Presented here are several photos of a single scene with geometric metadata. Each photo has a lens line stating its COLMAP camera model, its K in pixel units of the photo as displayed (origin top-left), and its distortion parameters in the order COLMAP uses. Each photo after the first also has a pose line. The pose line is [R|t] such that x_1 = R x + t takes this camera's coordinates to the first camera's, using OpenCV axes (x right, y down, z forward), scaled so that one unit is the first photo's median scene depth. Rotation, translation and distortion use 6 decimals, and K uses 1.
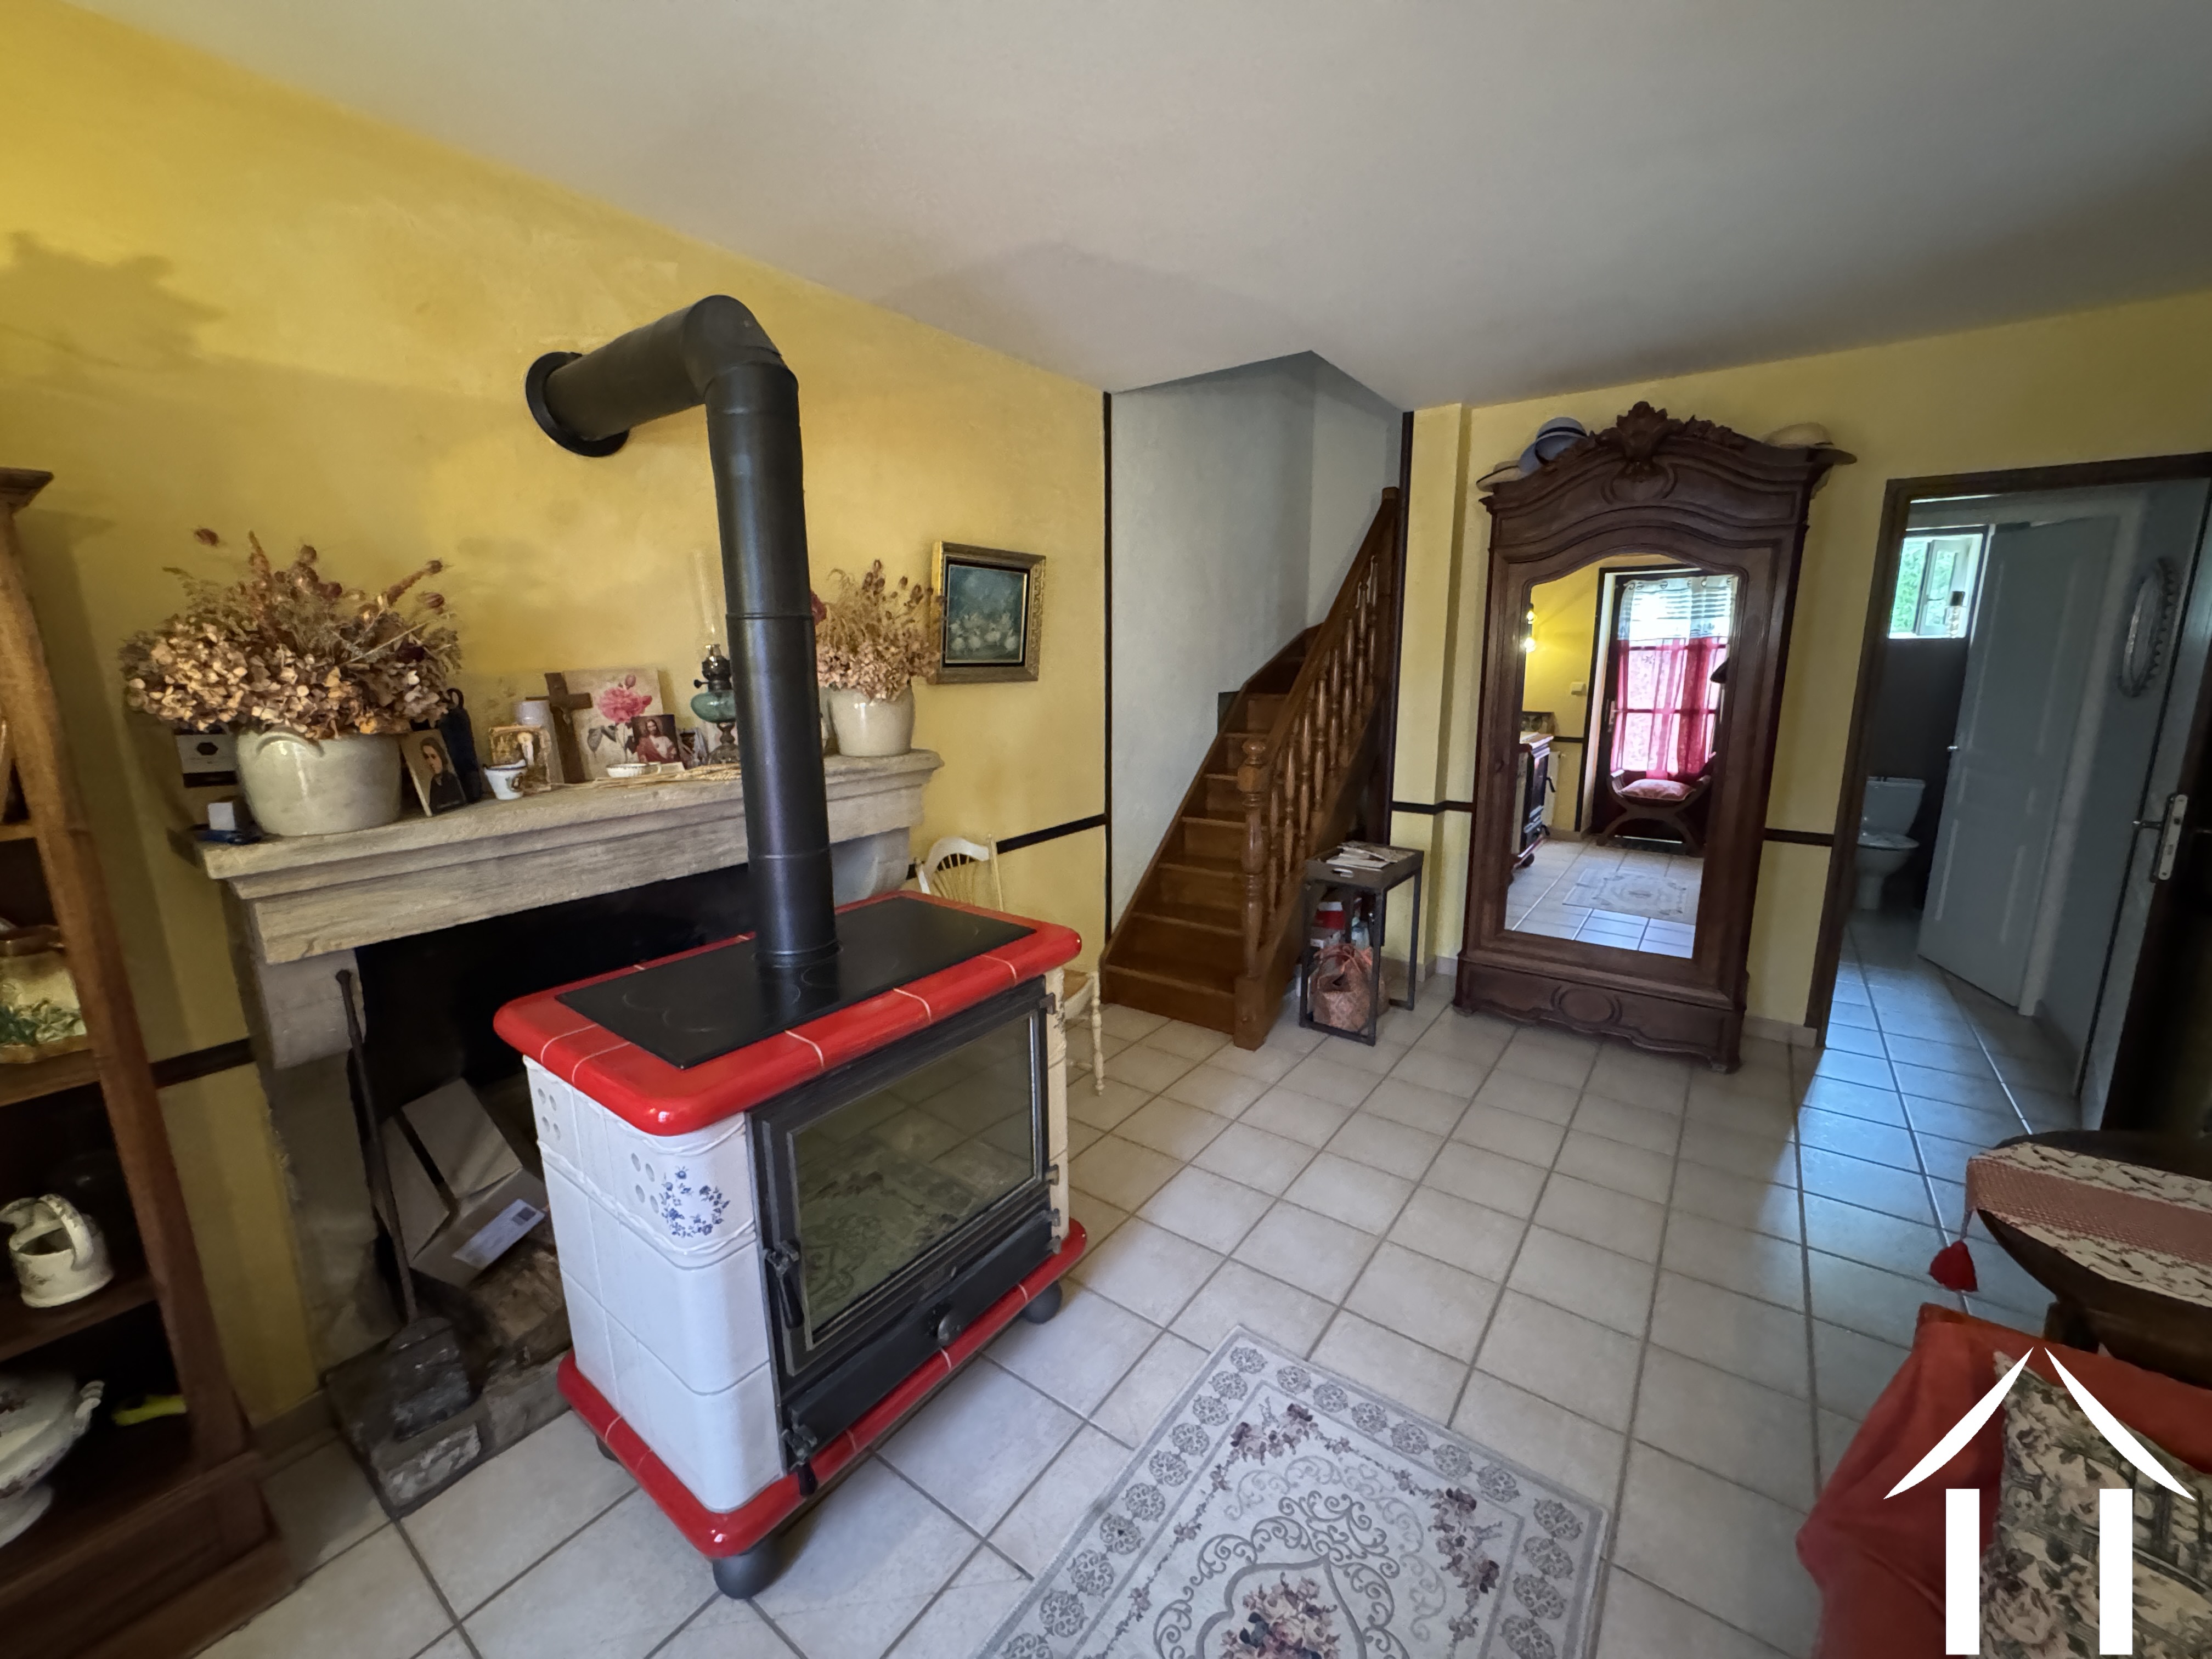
lens RADIAL K [[885.3, 0, 1095.5], [0, 885.3, 820.8], [0, 0, 1]] dist [-0.000262, 0.000177]
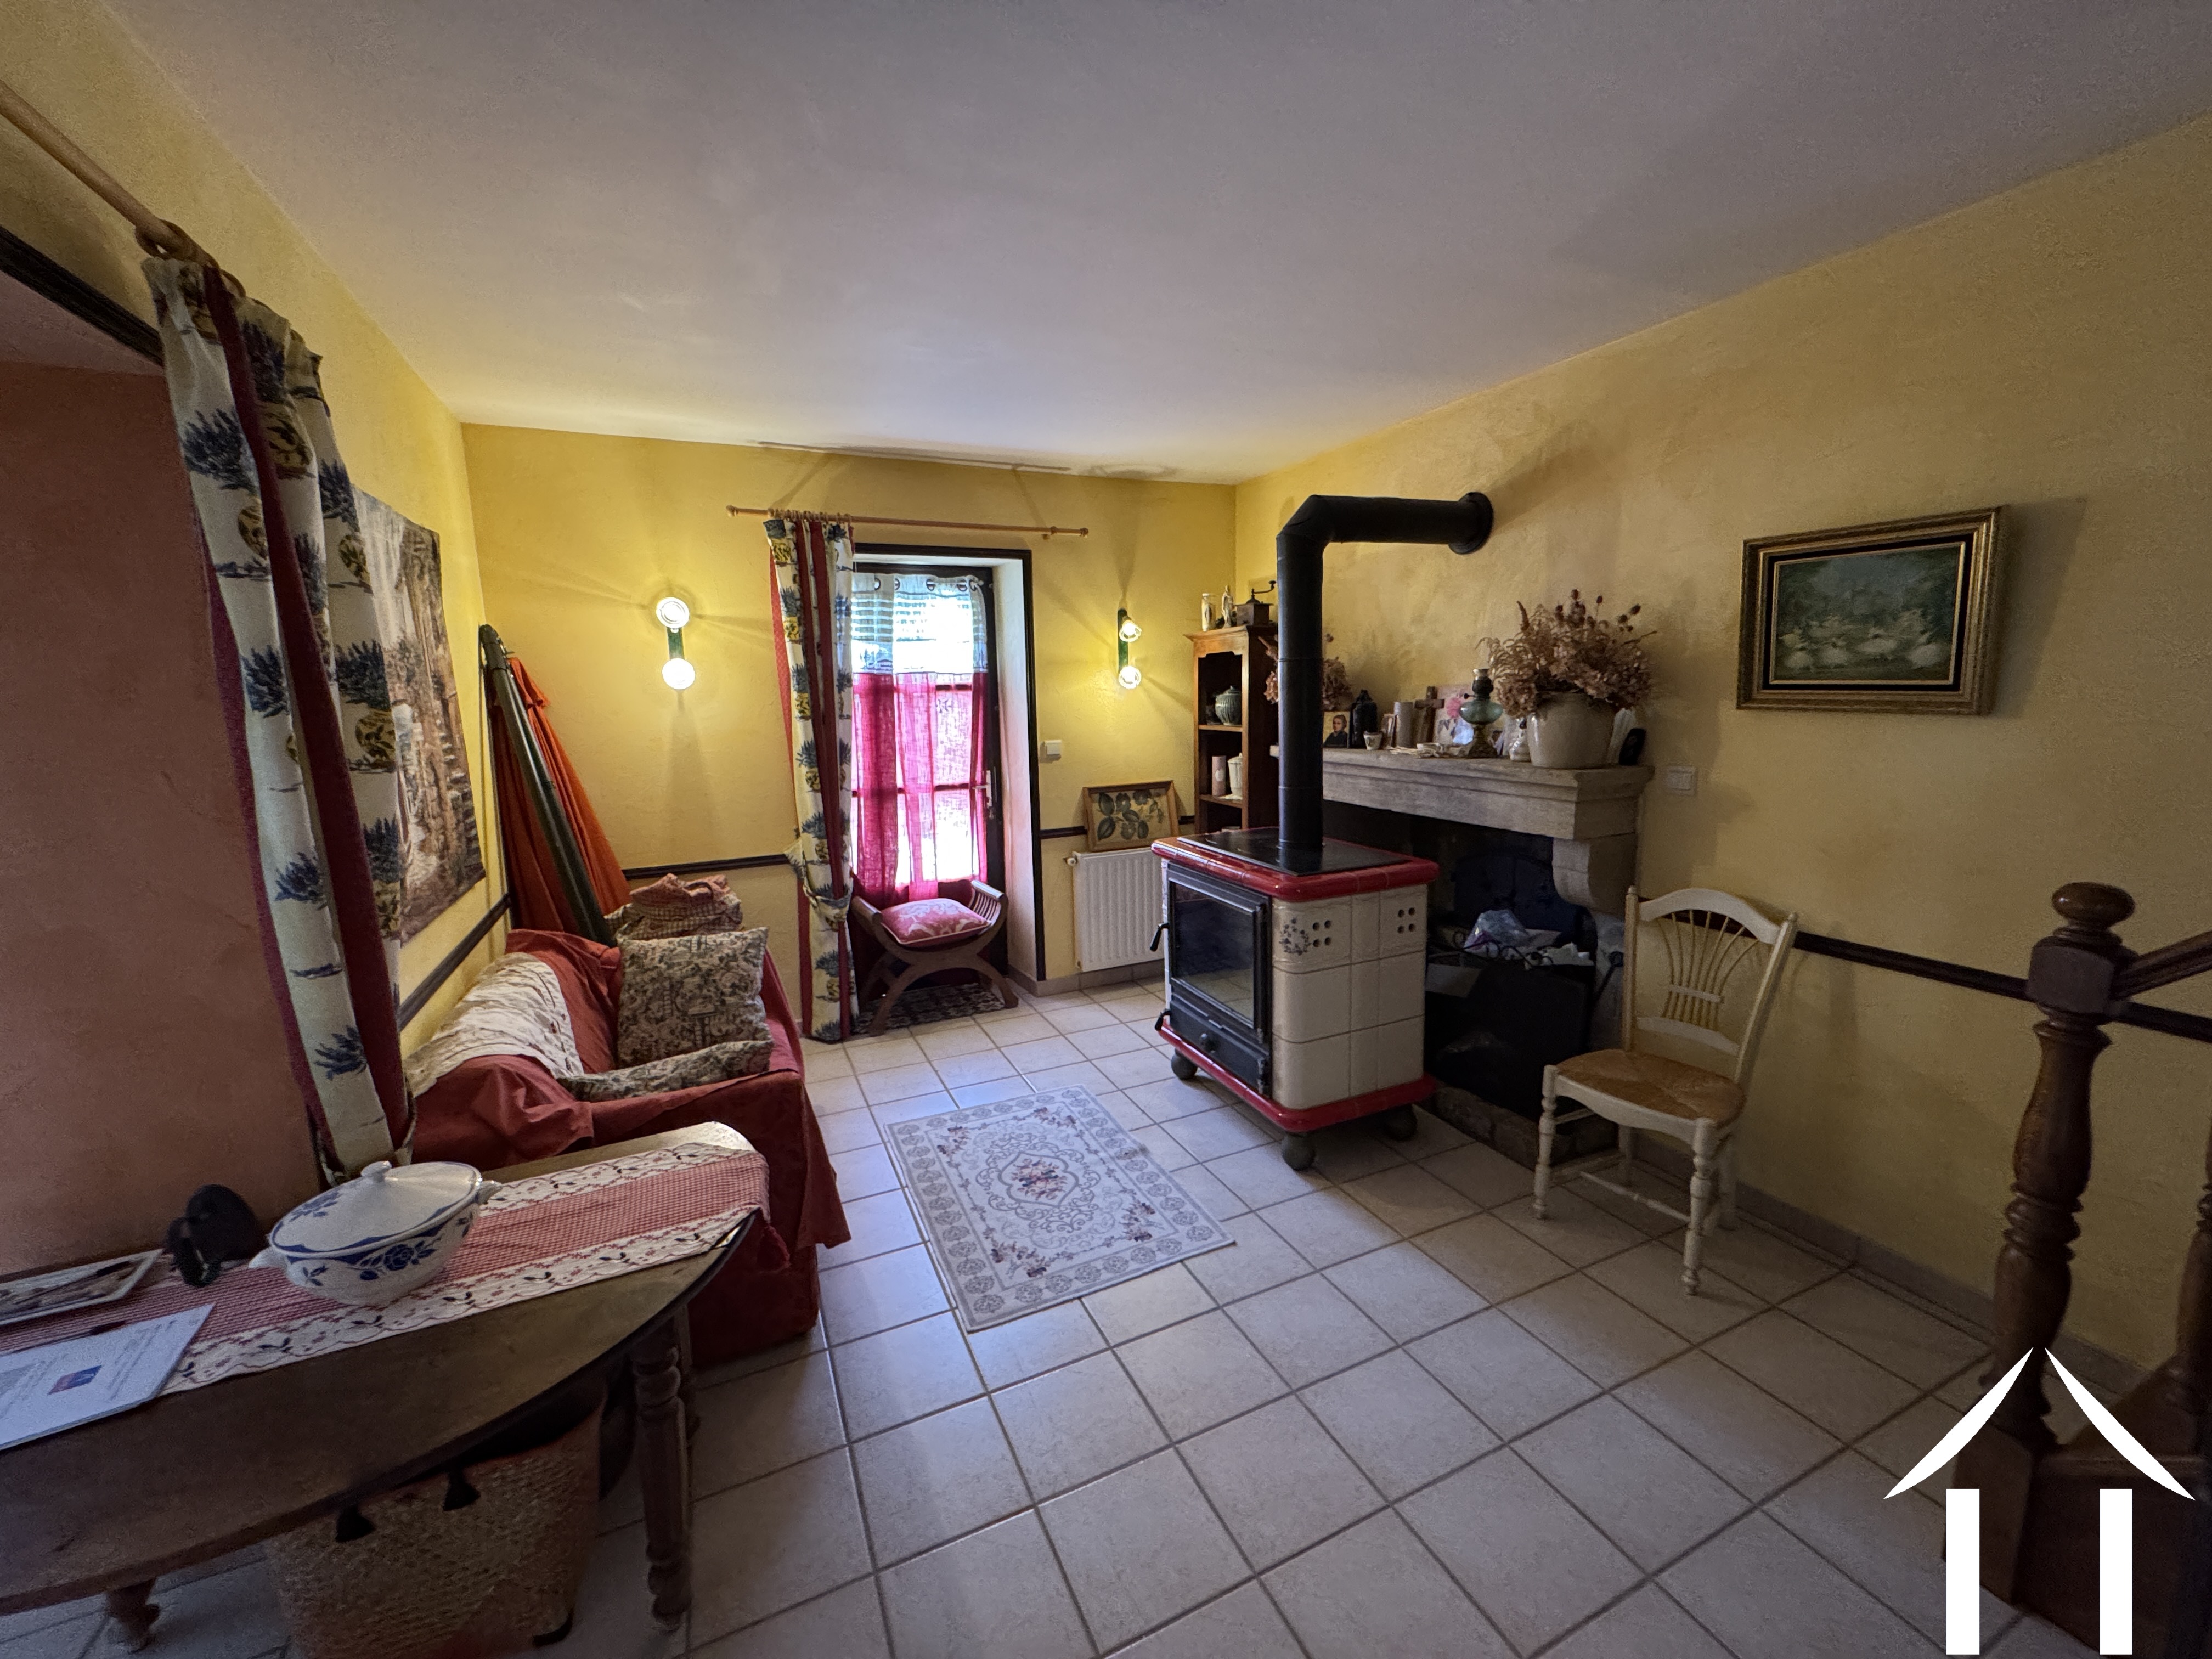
lens RADIAL K [[885.3, 0, 1104.8], [0, 885.3, 822.5], [0, 0, 1]] dist [-0.000262, 0.000177]
pose [[-0.480808, 0.149763, -0.863941, 0.830818], [-0.148389, 0.957195, 0.248511, -0.167947], [0.864178, 0.247686, -0.438004, 0.860721]]
